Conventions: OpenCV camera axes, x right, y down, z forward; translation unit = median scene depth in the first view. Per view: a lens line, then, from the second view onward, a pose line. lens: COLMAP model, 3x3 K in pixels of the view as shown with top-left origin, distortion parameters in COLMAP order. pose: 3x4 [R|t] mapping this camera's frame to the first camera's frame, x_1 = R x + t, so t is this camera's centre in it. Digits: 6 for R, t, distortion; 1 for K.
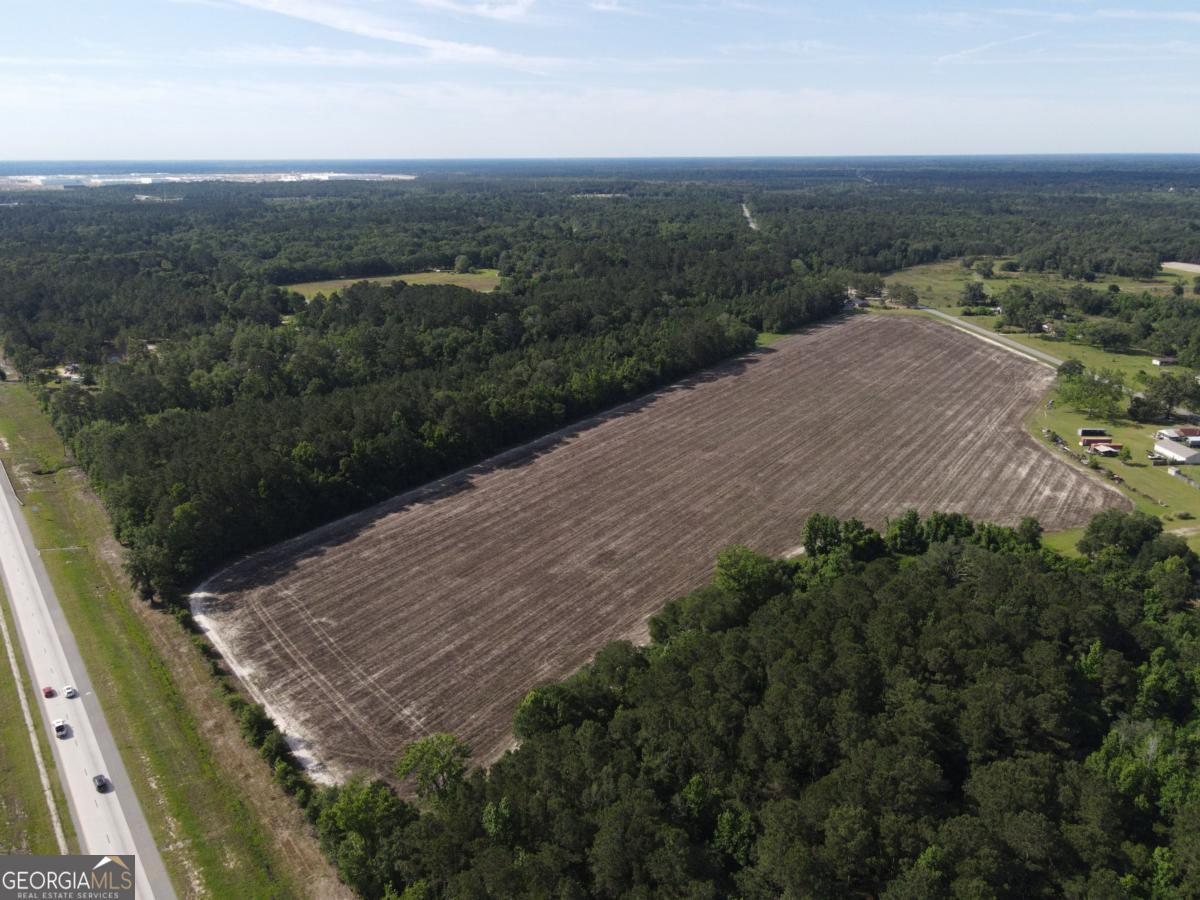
lens RADIAL K [[880.8, 0, 593.8], [0, 880.8, 448.3], [0, 0, 1]] dist [-0.010296, 0.043385]
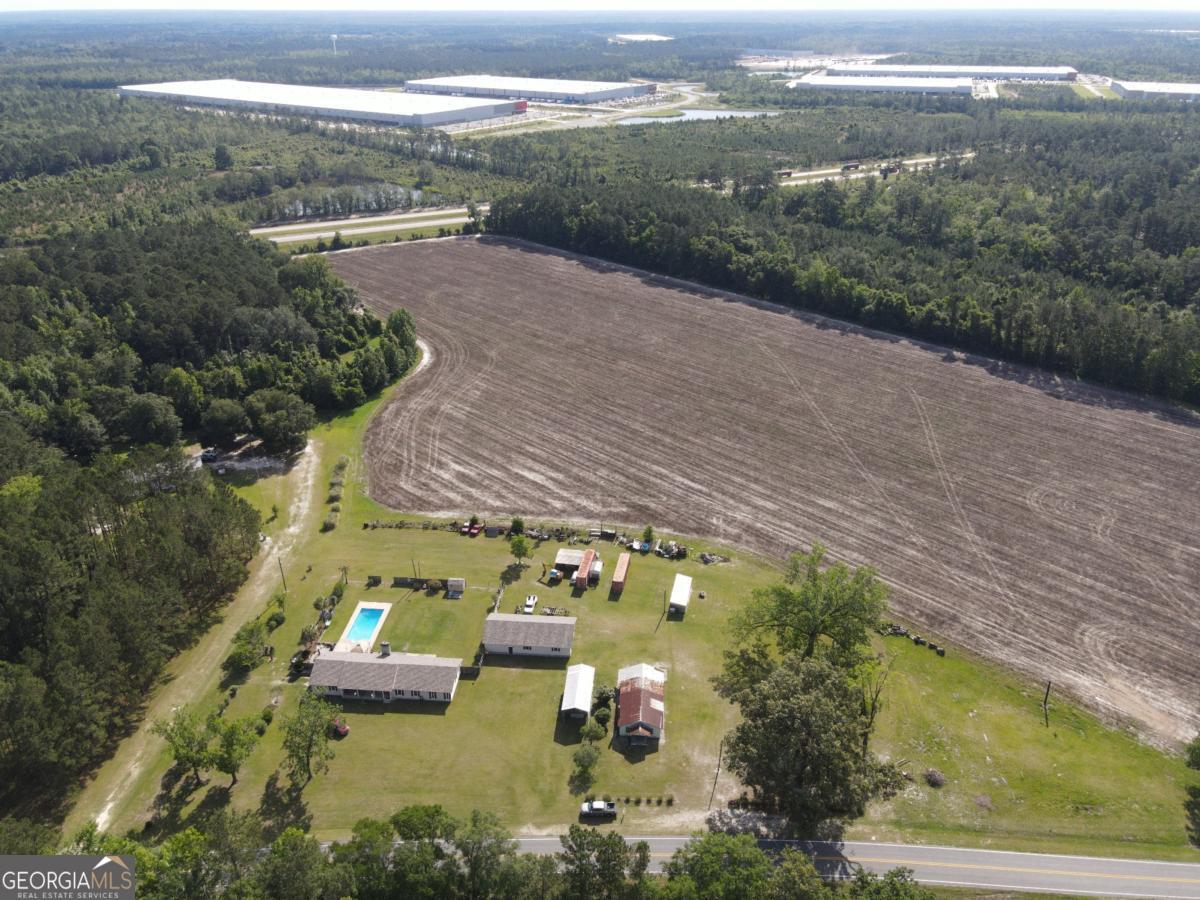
lens RADIAL K [[880.8, 0, 593.8], [0, 880.8, 448.3], [0, 0, 1]] dist [-0.010296, 0.043385]
pose [[-0.163843, 0.449270, -0.878244, 1.052354], [-0.311326, 0.821228, 0.478184, -0.337240], [0.936072, 0.351767, 0.005317, 0.987861]]
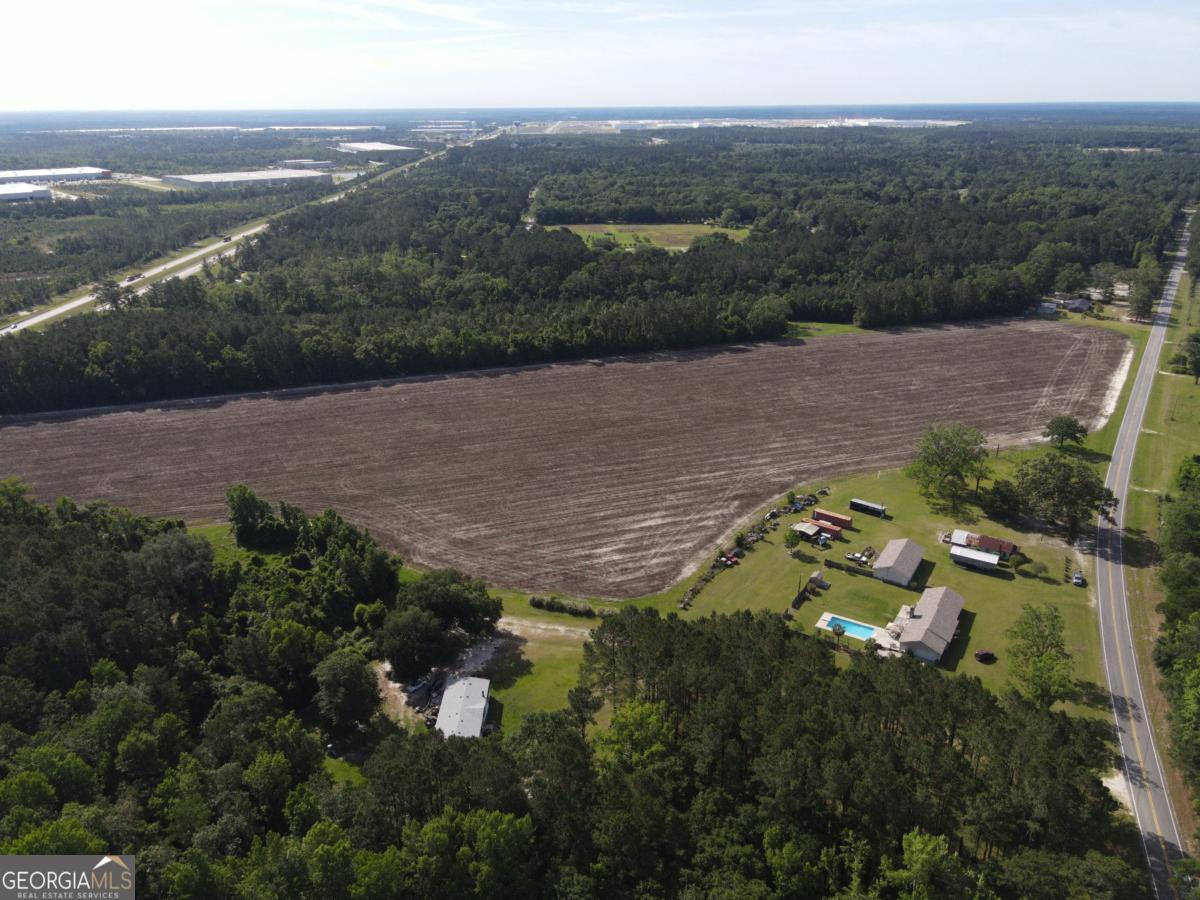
lens RADIAL K [[880.8, 0, 593.8], [0, 880.8, 448.3], [0, 0, 1]] dist [-0.010296, 0.043385]
pose [[0.805947, 0.215749, -0.551273, 0.823287], [-0.184795, 0.976380, 0.111955, -0.111336], [0.562406, 0.011642, 0.826779, 0.309406]]
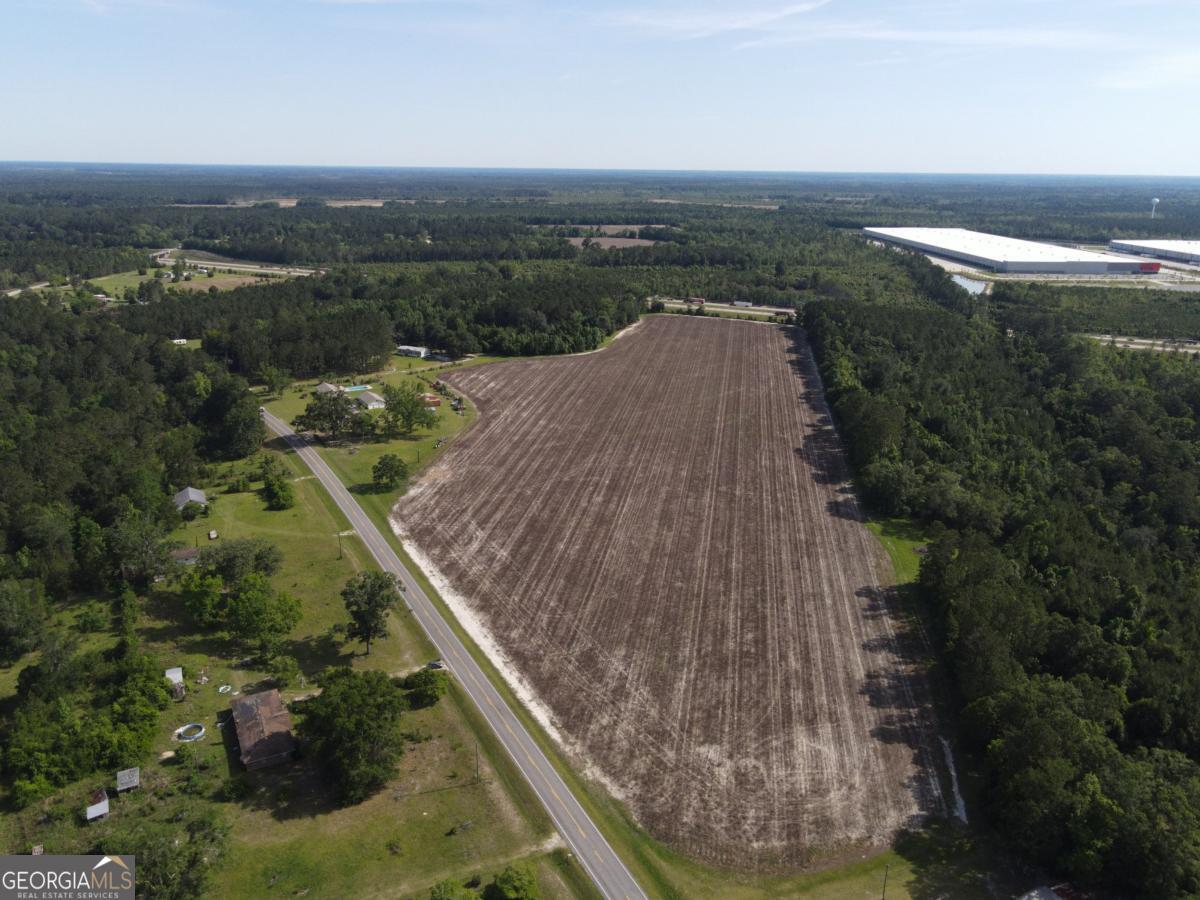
lens RADIAL K [[880.8, 0, 593.8], [0, 880.8, 448.3], [0, 0, 1]] dist [-0.010296, 0.043385]
pose [[-0.904076, 0.127366, -0.407951, 0.895435], [-0.141350, 0.811724, 0.566679, -0.697291], [0.403319, 0.569984, -0.715857, 2.059798]]
